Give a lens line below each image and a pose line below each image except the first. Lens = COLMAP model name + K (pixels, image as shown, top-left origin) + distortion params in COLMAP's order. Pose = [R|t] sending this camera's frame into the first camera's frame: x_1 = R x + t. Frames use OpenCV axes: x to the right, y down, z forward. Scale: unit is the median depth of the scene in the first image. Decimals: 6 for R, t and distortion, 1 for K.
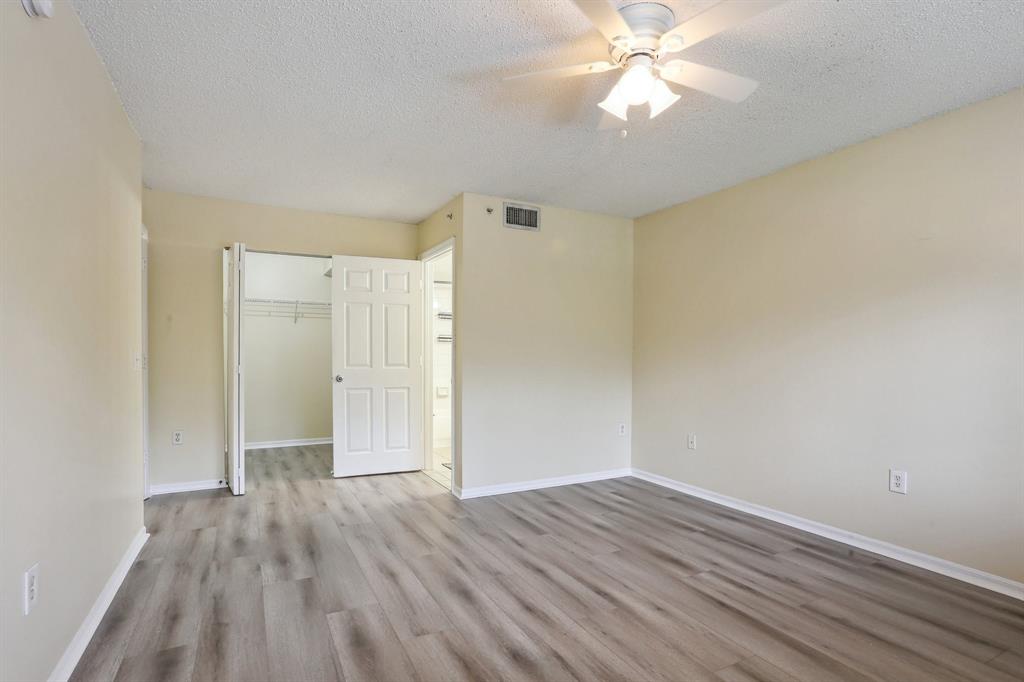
lens RADIAL K [[503.6, 0, 509.5], [0, 503.6, 352.2], [0, 0, 1]] dist [-0.048431, 0.030812]
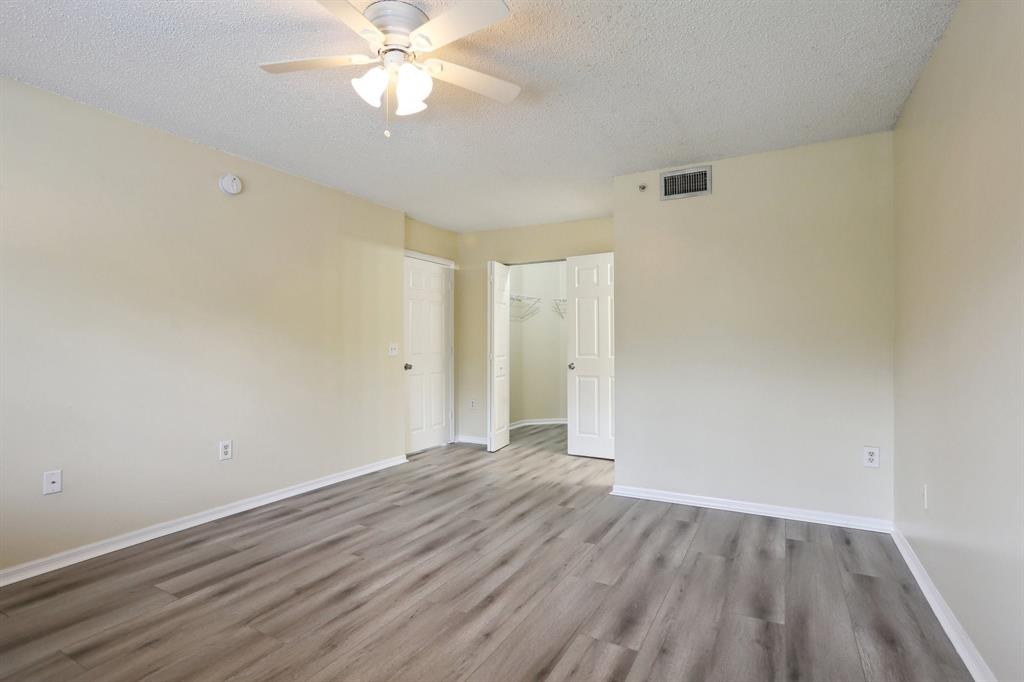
lens RADIAL K [[494.9, 0, 511.4], [0, 494.9, 332.6], [0, 0, 1]] dist [-0.062511, 0.041777]
pose [[0.557060, -0.025936, -0.830067, 0.695650], [0.008360, 0.999637, -0.025624, 0.005343], [0.830430, 0.007335, 0.557075, 0.368856]]
